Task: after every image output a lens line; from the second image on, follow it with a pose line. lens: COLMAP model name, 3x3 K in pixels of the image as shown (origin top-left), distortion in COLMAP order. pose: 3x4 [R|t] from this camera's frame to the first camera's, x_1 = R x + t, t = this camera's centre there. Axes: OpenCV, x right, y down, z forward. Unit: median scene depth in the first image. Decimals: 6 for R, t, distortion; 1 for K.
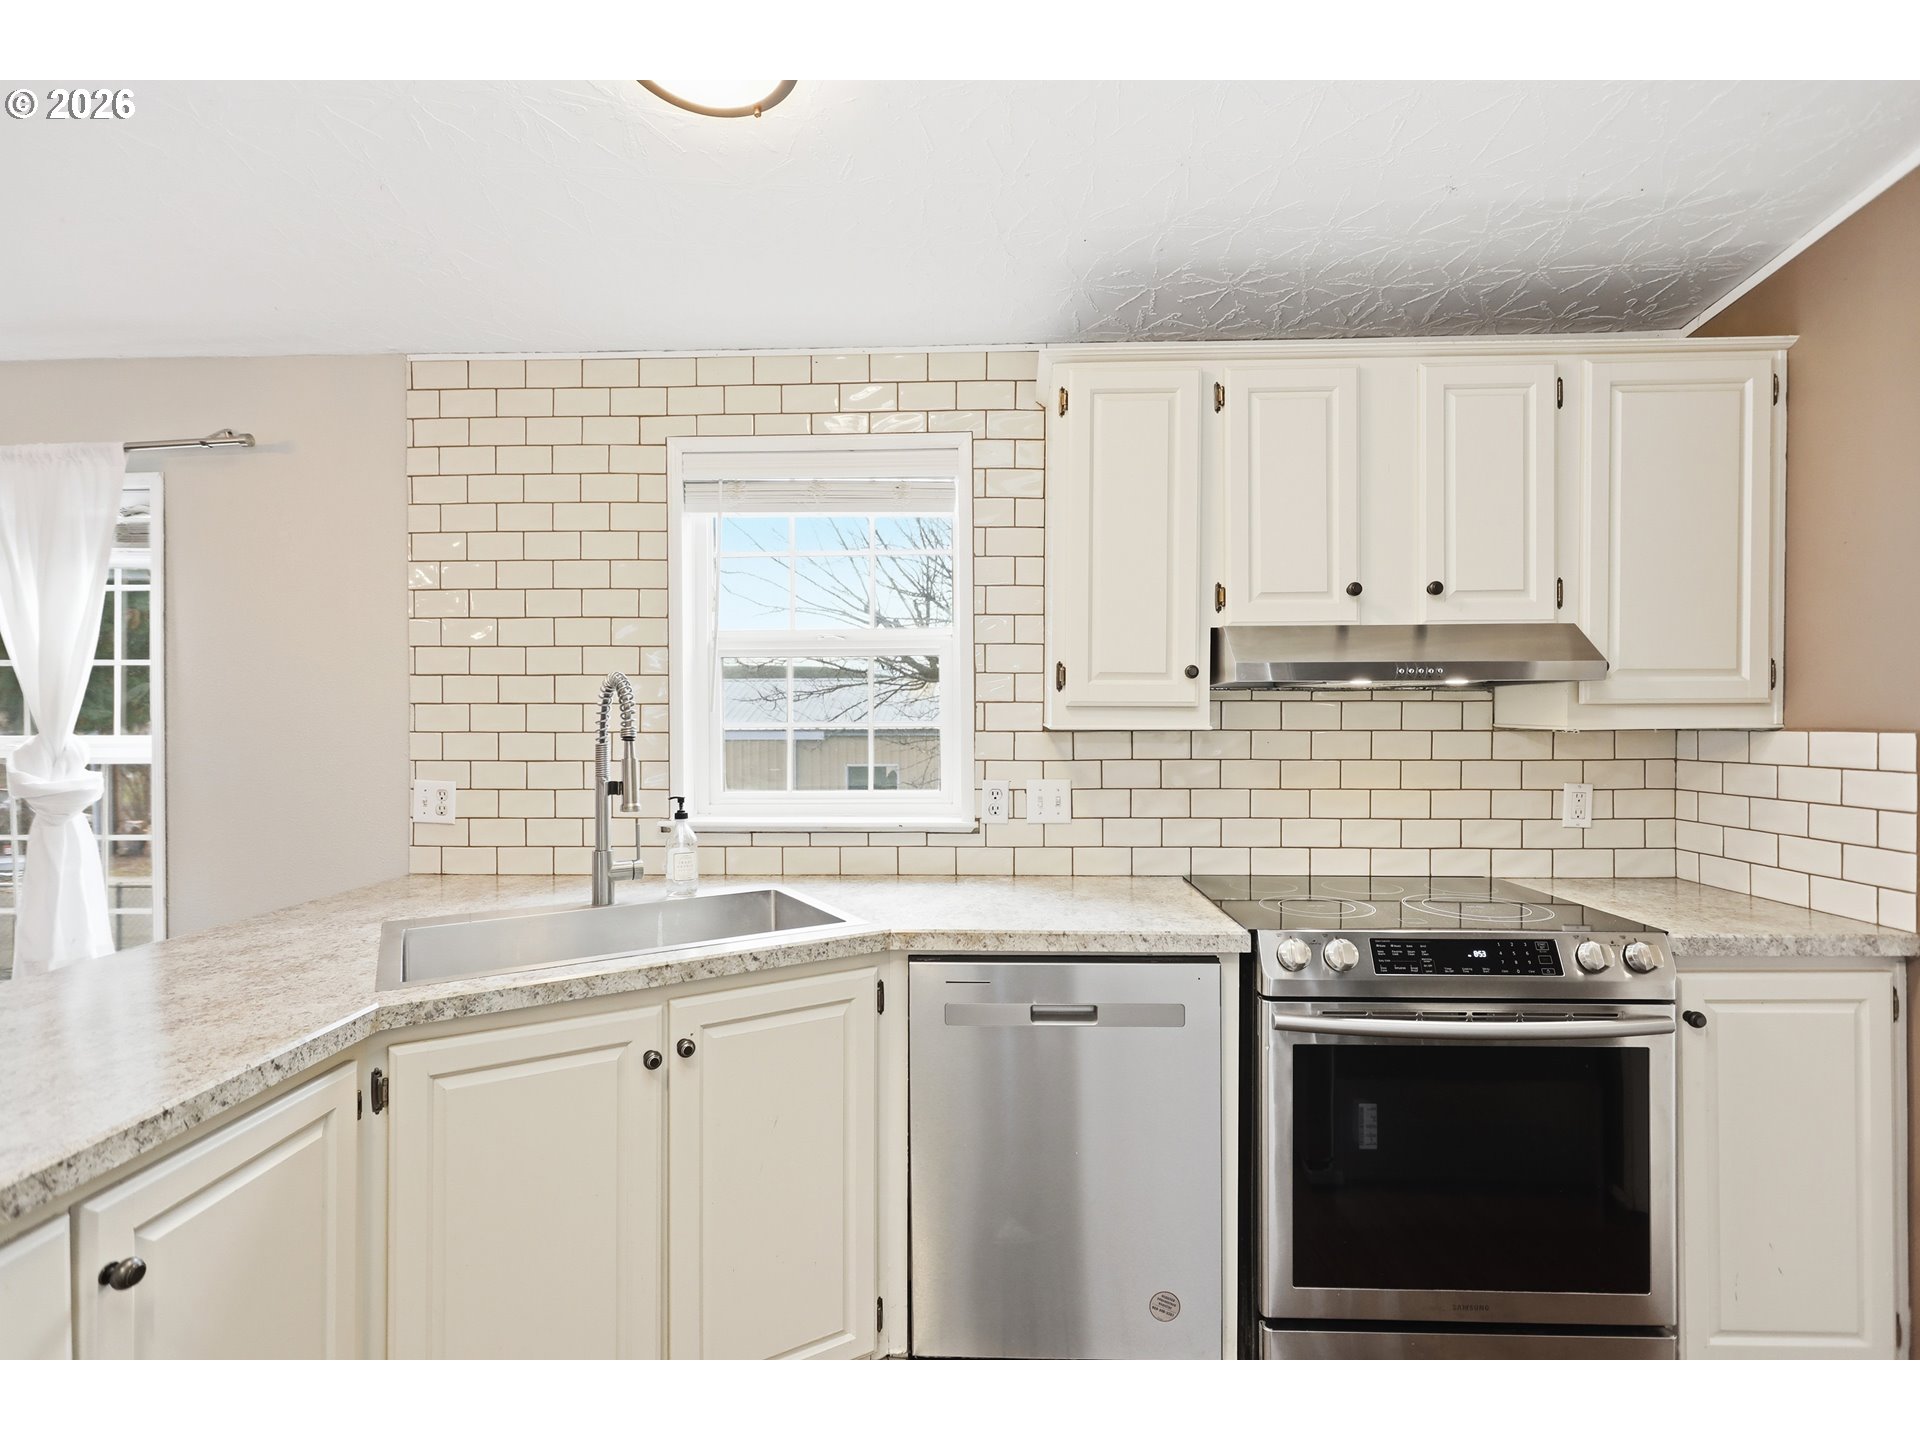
lens RADIAL K [[923.7, 0, 960.0], [0, 923.7, 720.0], [0, 0, 1]] dist [-0.000594, 0.000075]
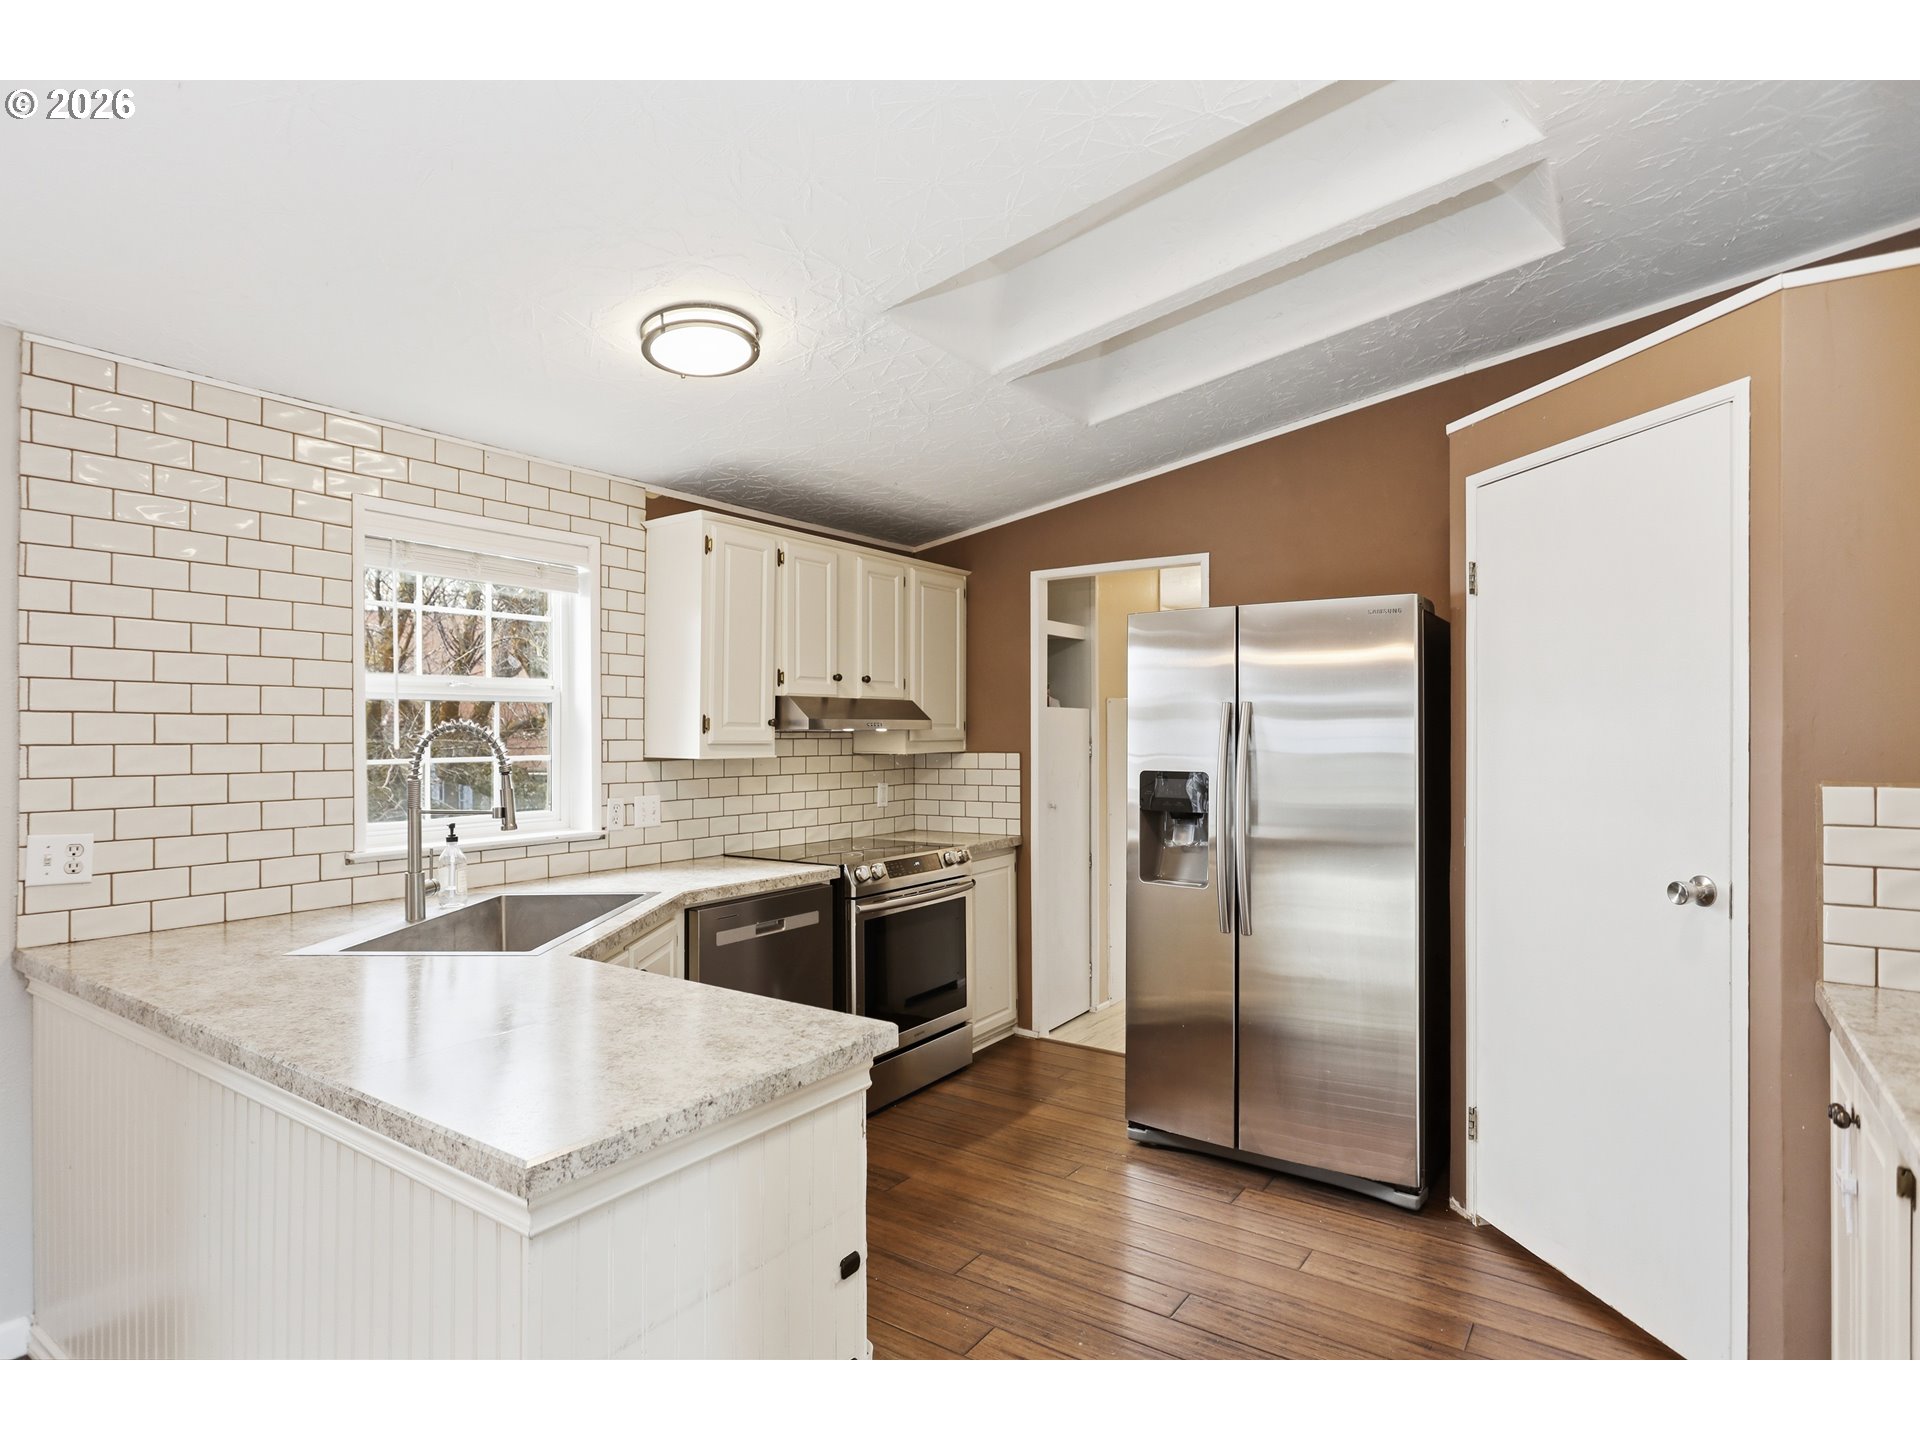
lens RADIAL K [[1010.6, 0, 955.4], [0, 1010.6, 727.0], [0, 0, 1]] dist [-0.001526, 0.000045]
pose [[0.541592, 0.006096, 0.840619, -0.956646], [0.007926, 0.999892, -0.012358, -0.017017], [-0.840604, 0.013356, 0.541486, -0.220688]]
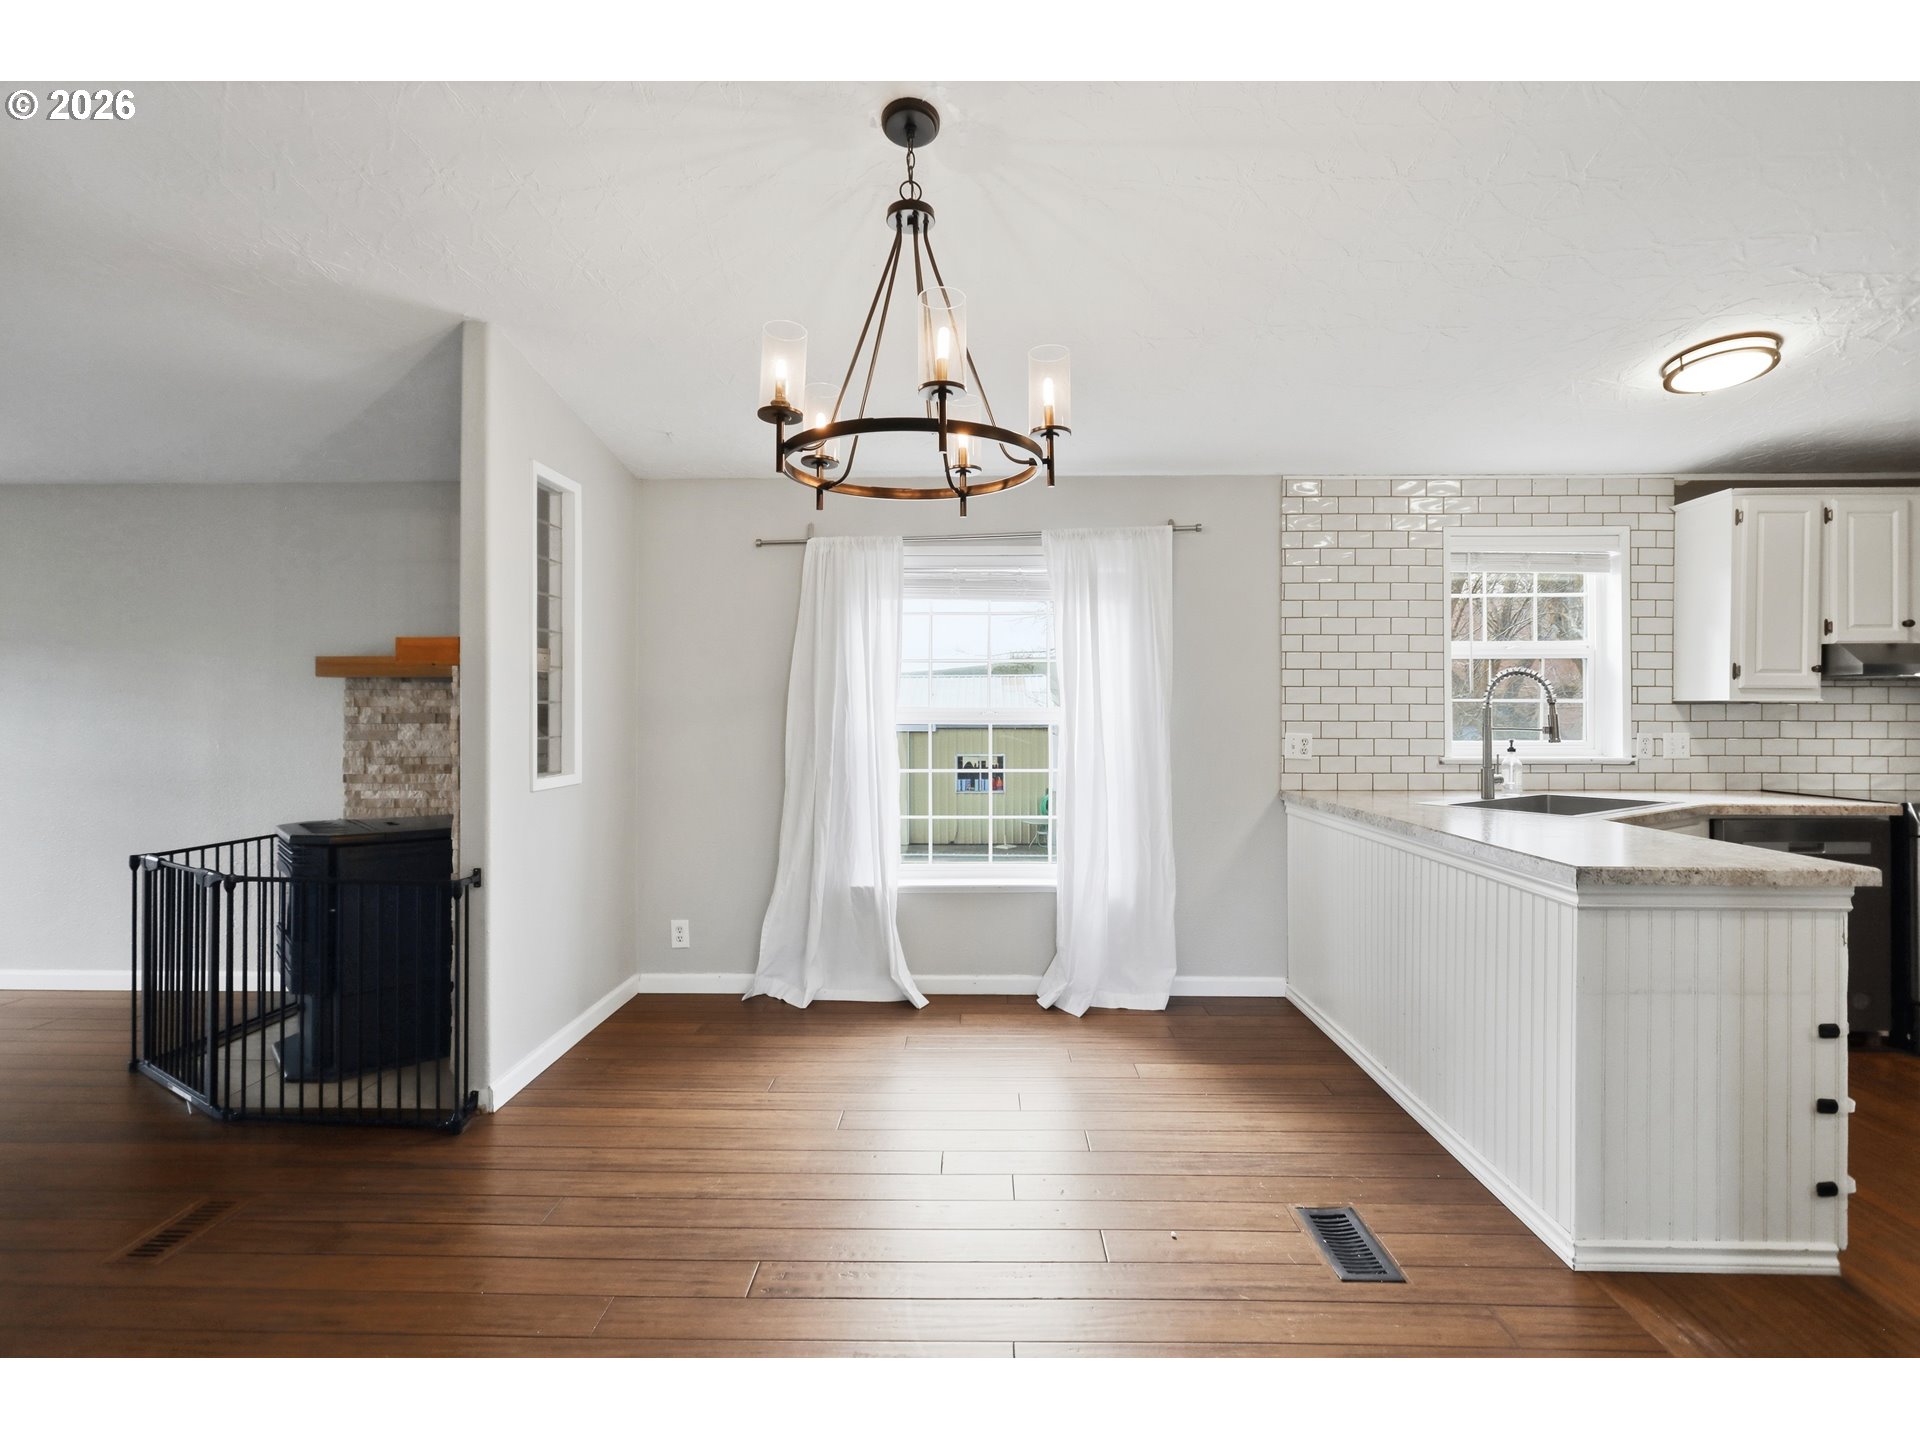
lens RADIAL K [[921.9, 0, 955.0], [0, 921.9, 707.9], [0, 0, 1]] dist [0.001538, 0.002084]
pose [[0.999784, 0.002872, 0.020565, -1.281224], [-0.002620, 0.999921, -0.012296, 0.044476], [-0.020599, 0.012240, 0.999713, -0.667270]]
